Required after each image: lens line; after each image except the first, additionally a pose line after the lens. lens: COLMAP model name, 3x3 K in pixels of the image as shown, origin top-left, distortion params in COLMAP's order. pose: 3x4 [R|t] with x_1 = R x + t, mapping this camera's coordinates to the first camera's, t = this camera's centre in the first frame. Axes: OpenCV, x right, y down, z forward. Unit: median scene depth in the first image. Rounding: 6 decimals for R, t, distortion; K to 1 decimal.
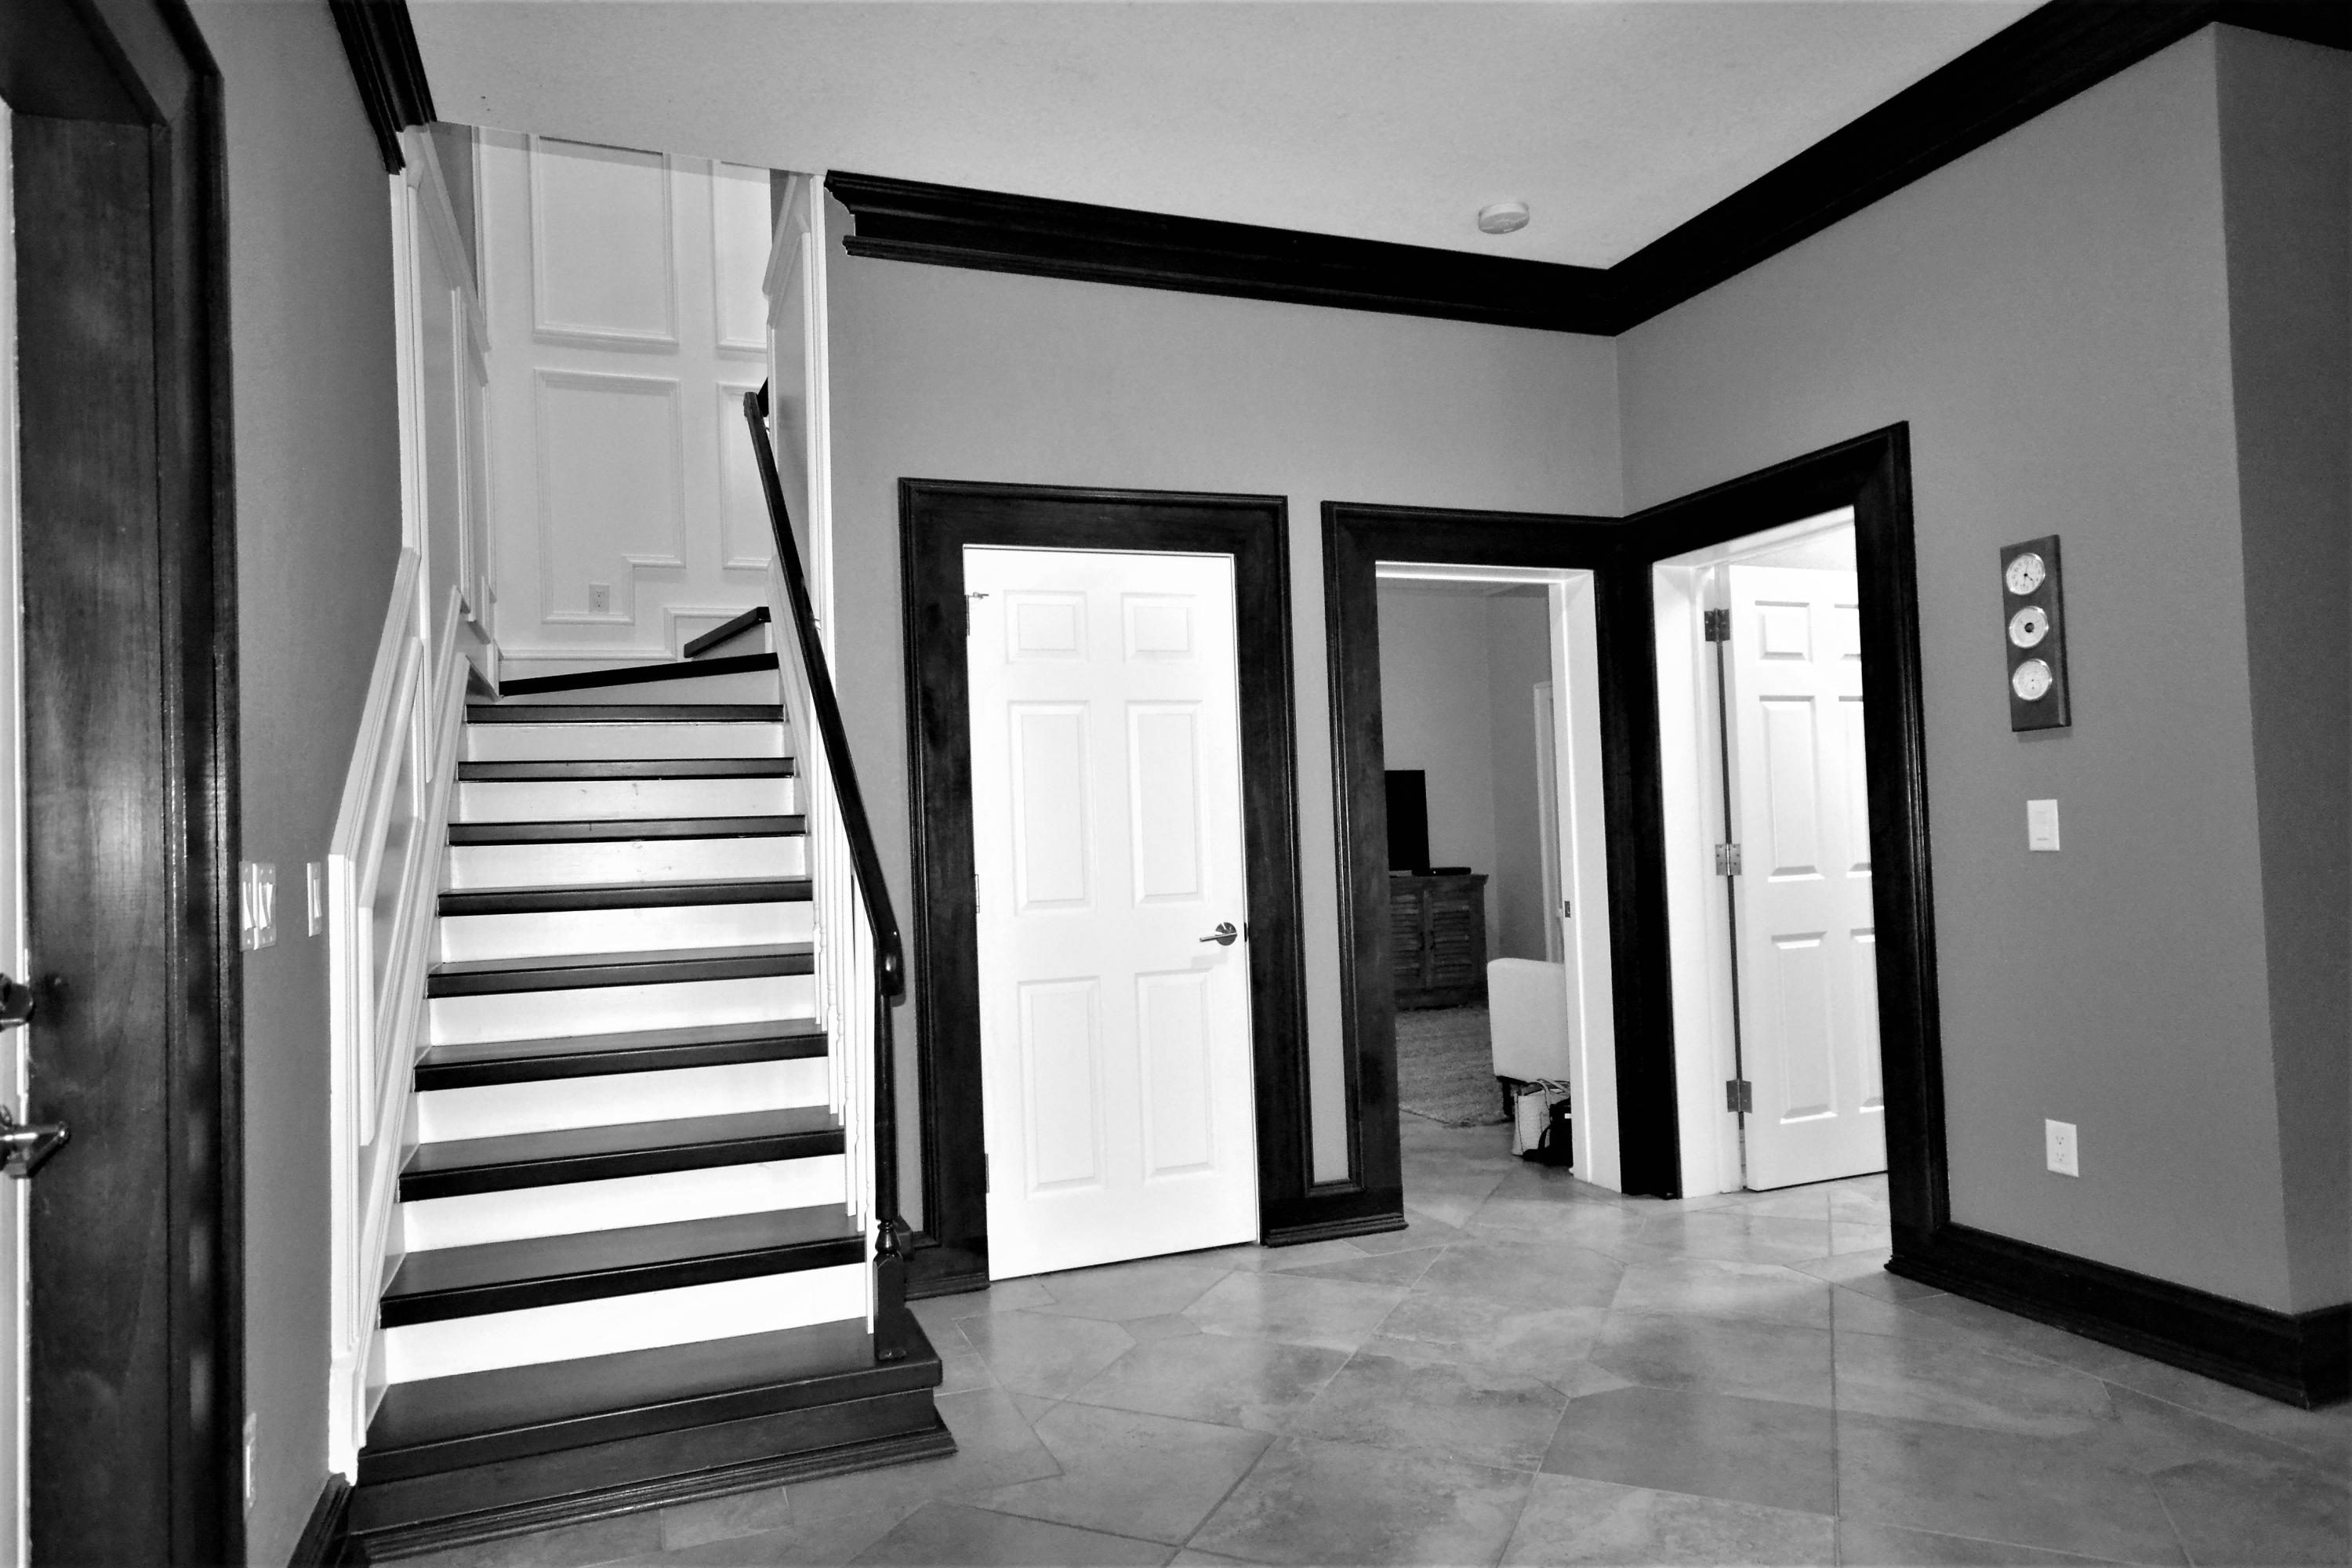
lens RADIAL K [[1441.6, 0, 1176.8], [0, 1441.6, 785.3], [0, 0, 1]] dist [0.009605, 0.013955]
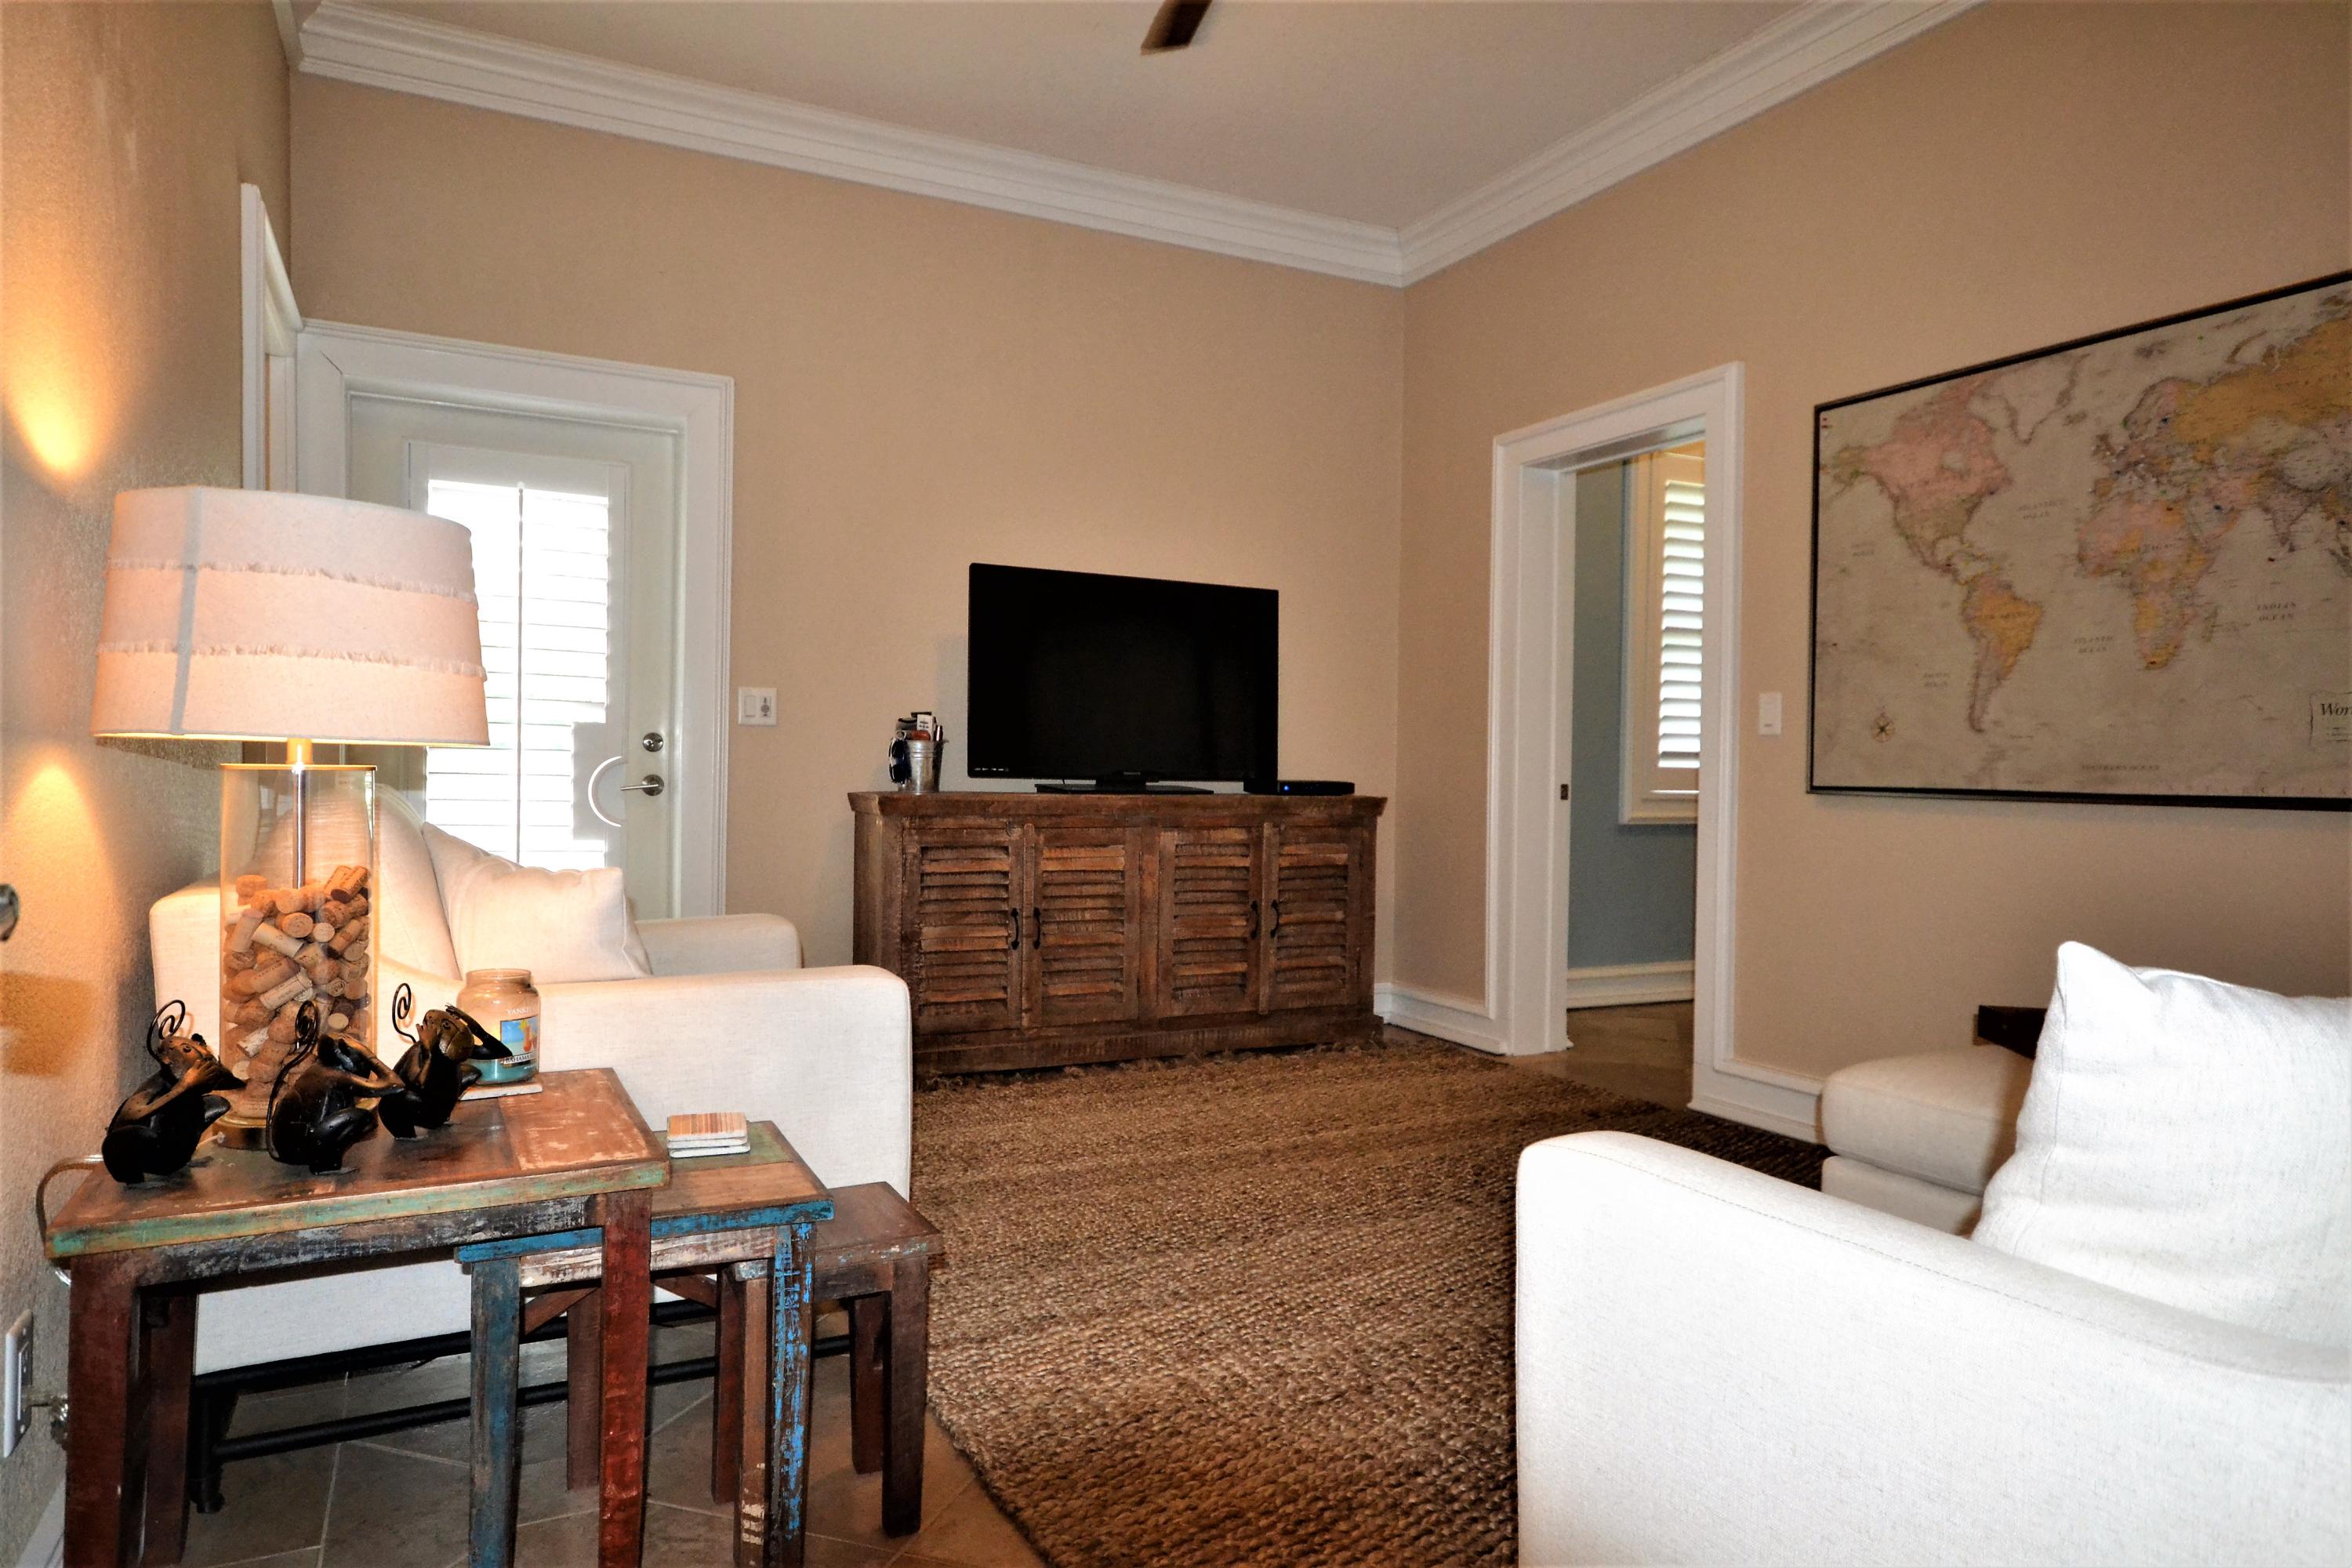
lens RADIAL K [[1441.6, 0, 1175.9], [0, 1441.6, 779.0], [0, 0, 1]] dist [0.009605, 0.013955]
pose [[0.994536, 0.046662, 0.093386, 0.091409], [-0.051230, 0.997574, 0.047128, 0.035136], [-0.090961, -0.051655, 0.994514, 0.492612]]
